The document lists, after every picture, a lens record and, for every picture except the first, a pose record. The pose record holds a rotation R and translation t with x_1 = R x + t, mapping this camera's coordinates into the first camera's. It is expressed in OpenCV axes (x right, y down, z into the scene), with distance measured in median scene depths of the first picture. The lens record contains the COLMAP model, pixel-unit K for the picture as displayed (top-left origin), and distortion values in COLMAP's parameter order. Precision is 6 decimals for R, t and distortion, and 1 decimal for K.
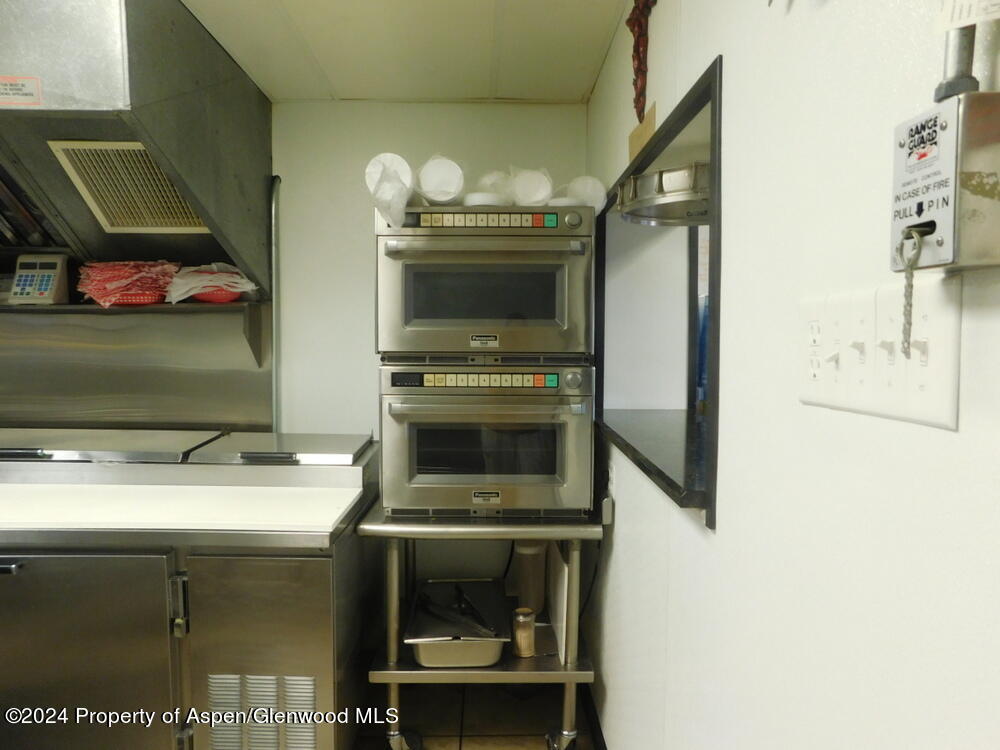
lens RADIAL K [[661.2, 0, 499.7], [0, 661.2, 375.2], [0, 0, 1]] dist [-0.071804, 0.057904]
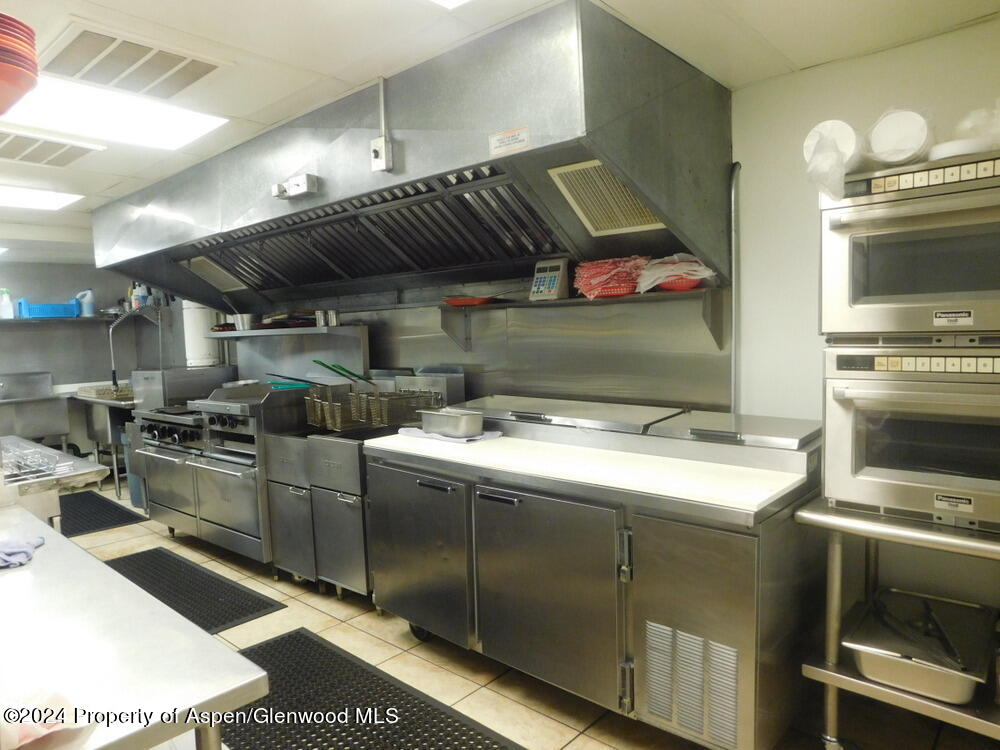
lens RADIAL K [[661.2, 0, 497.8], [0, 661.2, 376.7], [0, 0, 1]] dist [-0.071804, 0.057904]
pose [[0.727609, 0.025613, -0.685514, 0.116045], [-0.006841, 0.999524, 0.030085, 0.002089], [0.685958, -0.017201, 0.727438, -0.003848]]
